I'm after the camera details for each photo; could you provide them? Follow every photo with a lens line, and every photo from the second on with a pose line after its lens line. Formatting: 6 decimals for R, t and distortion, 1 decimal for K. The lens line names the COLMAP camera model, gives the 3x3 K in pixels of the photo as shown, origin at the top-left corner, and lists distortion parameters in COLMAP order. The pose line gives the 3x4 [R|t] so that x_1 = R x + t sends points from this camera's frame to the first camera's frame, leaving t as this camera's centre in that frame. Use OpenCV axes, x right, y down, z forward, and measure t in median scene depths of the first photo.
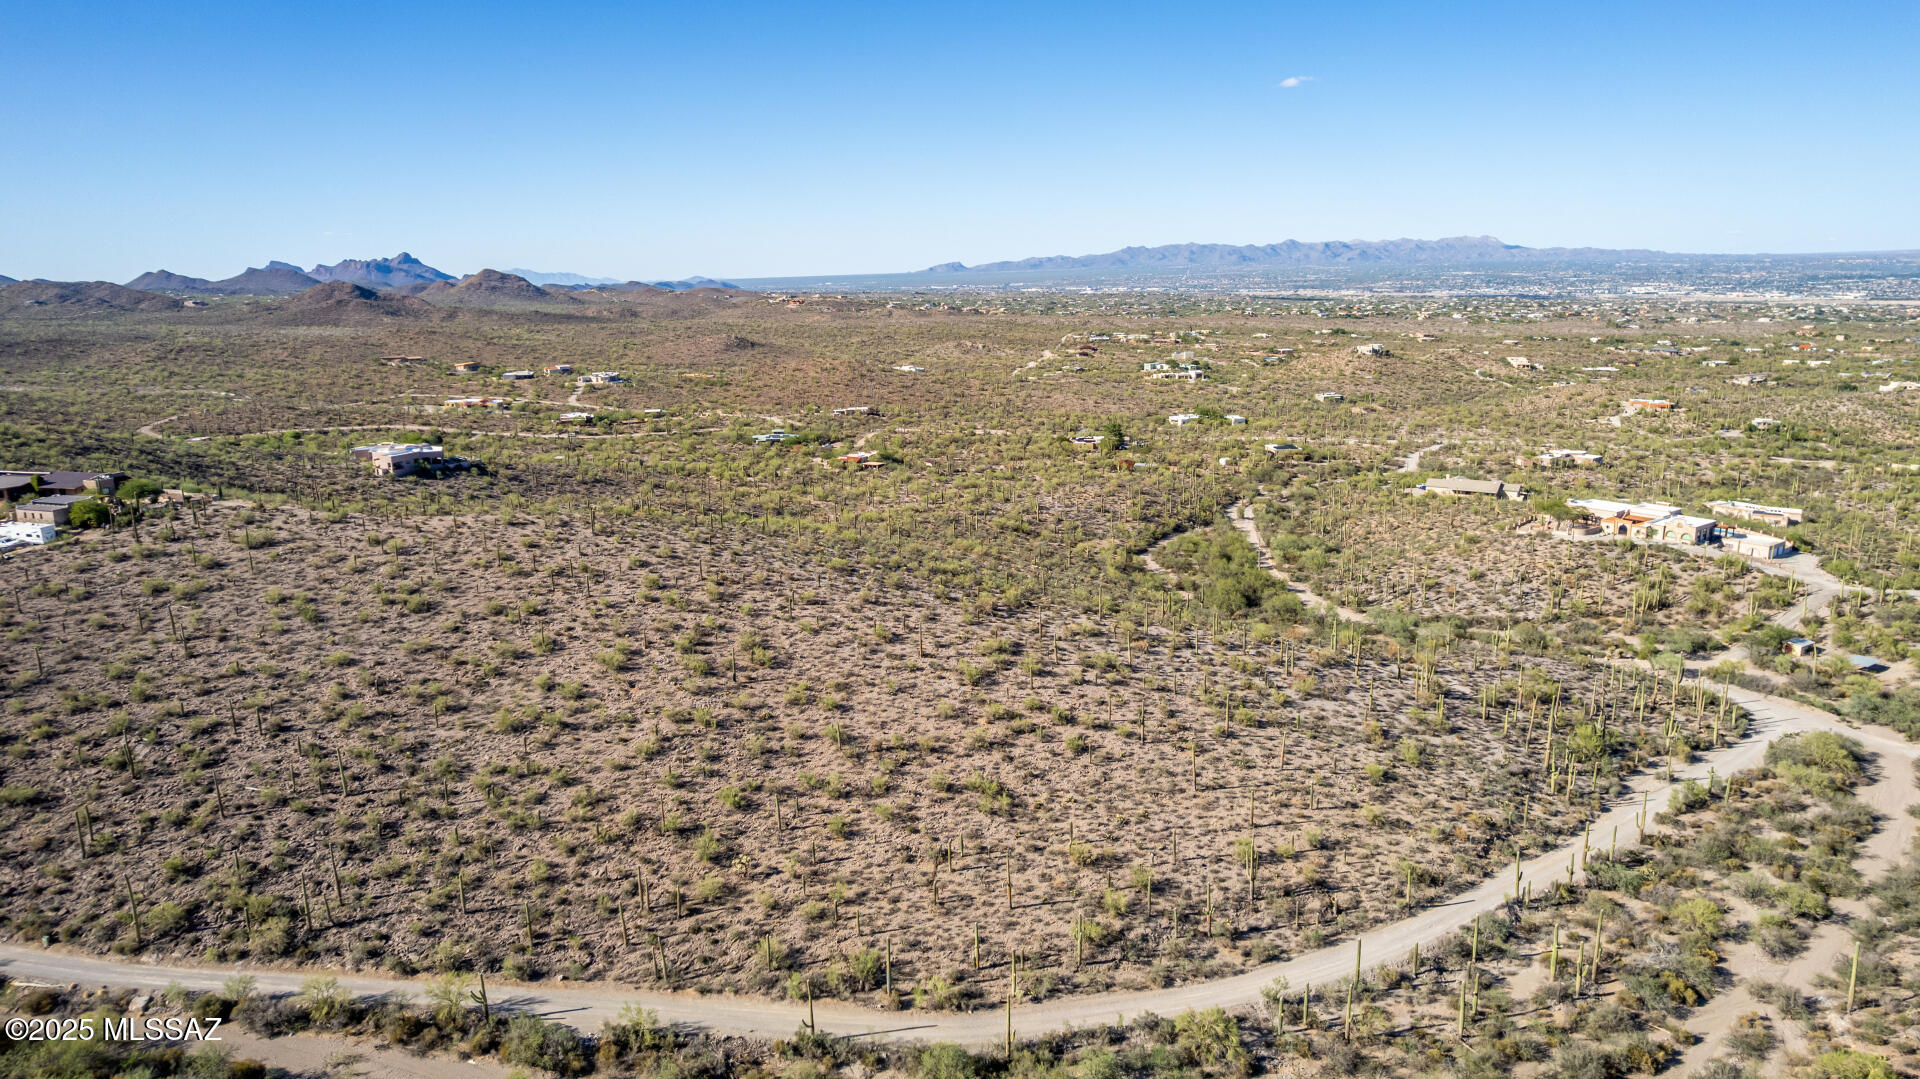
lens RADIAL K [[1228.6, 0, 960.0], [0, 1228.6, 539.5], [0, 0, 1]] dist [-0.083464, 0.073669]
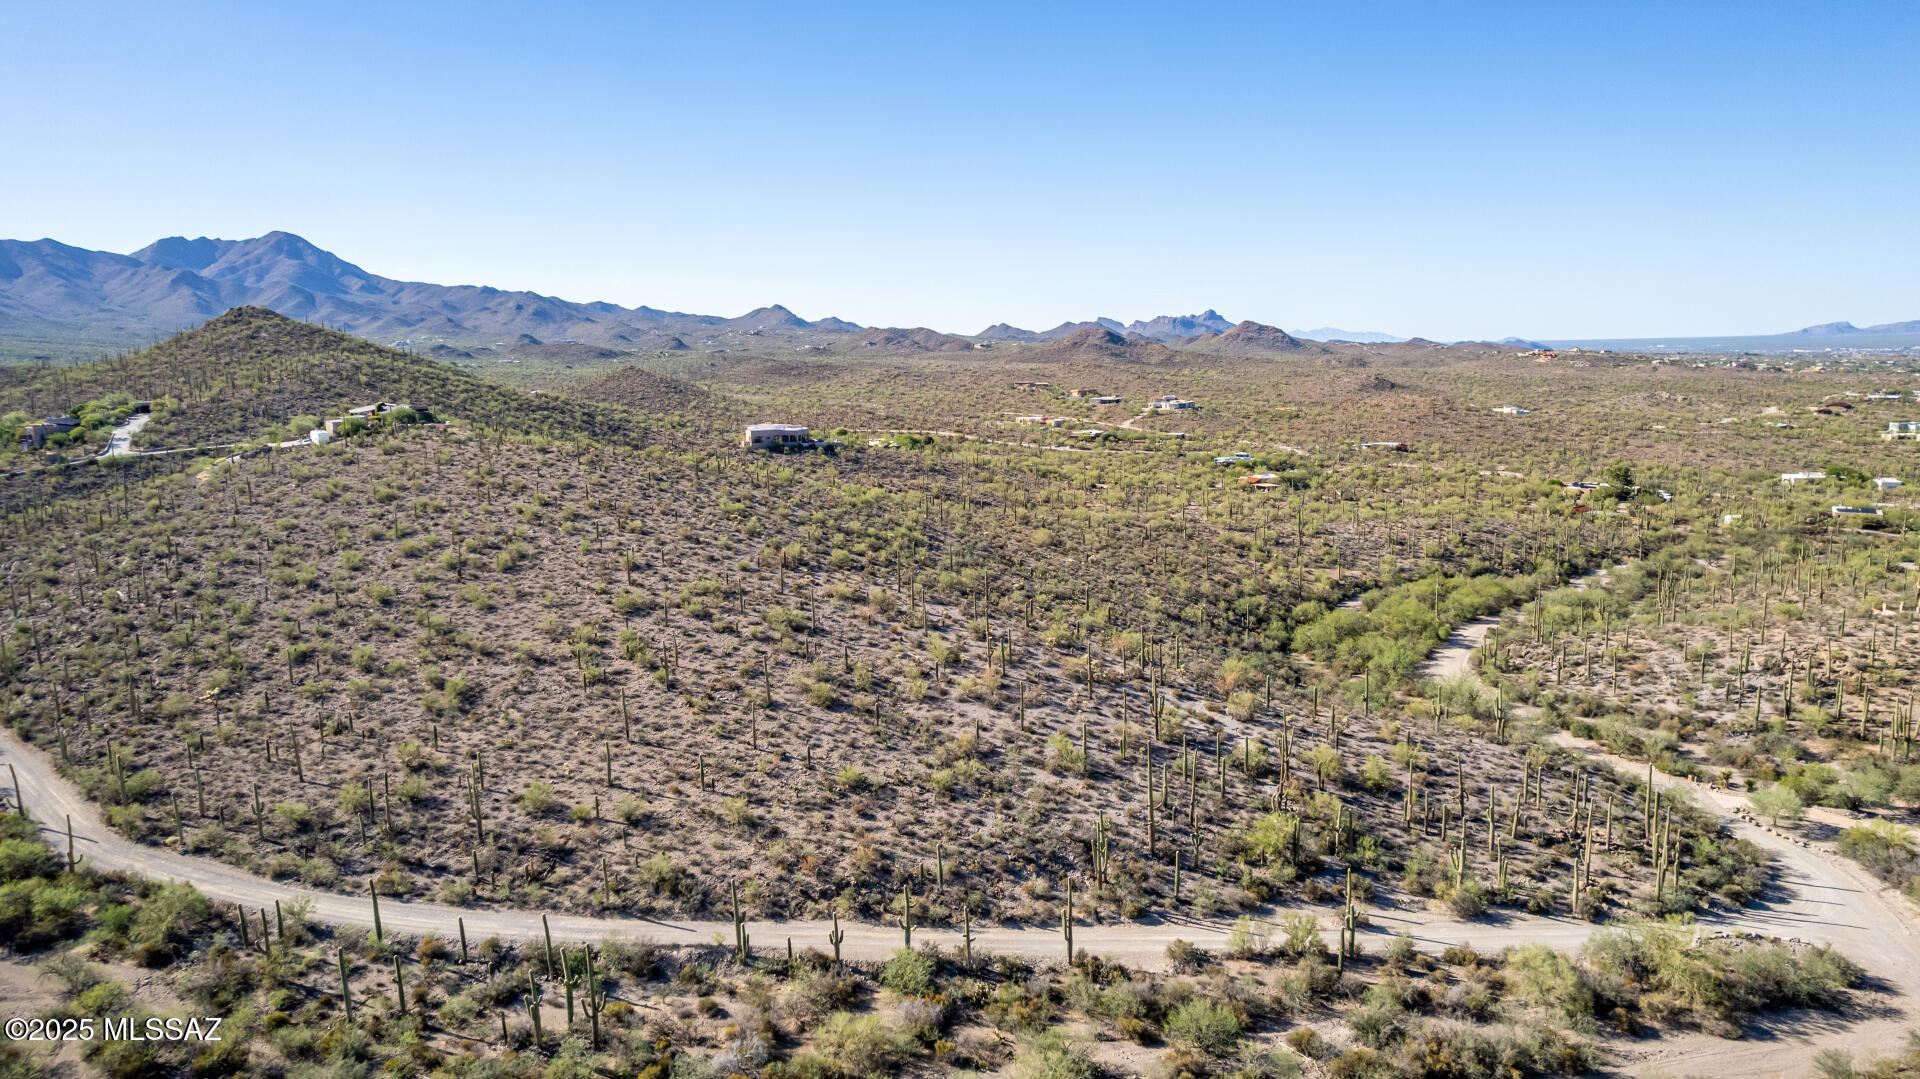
lens RADIAL K [[1228.6, 0, 960.0], [0, 1228.6, 539.5], [0, 0, 1]] dist [-0.083464, 0.073669]
pose [[0.802185, 0.095517, -0.589386, 0.375077], [-0.123887, 0.992266, -0.007808, 0.017545], [0.584082, 0.079281, 0.807814, 0.181791]]
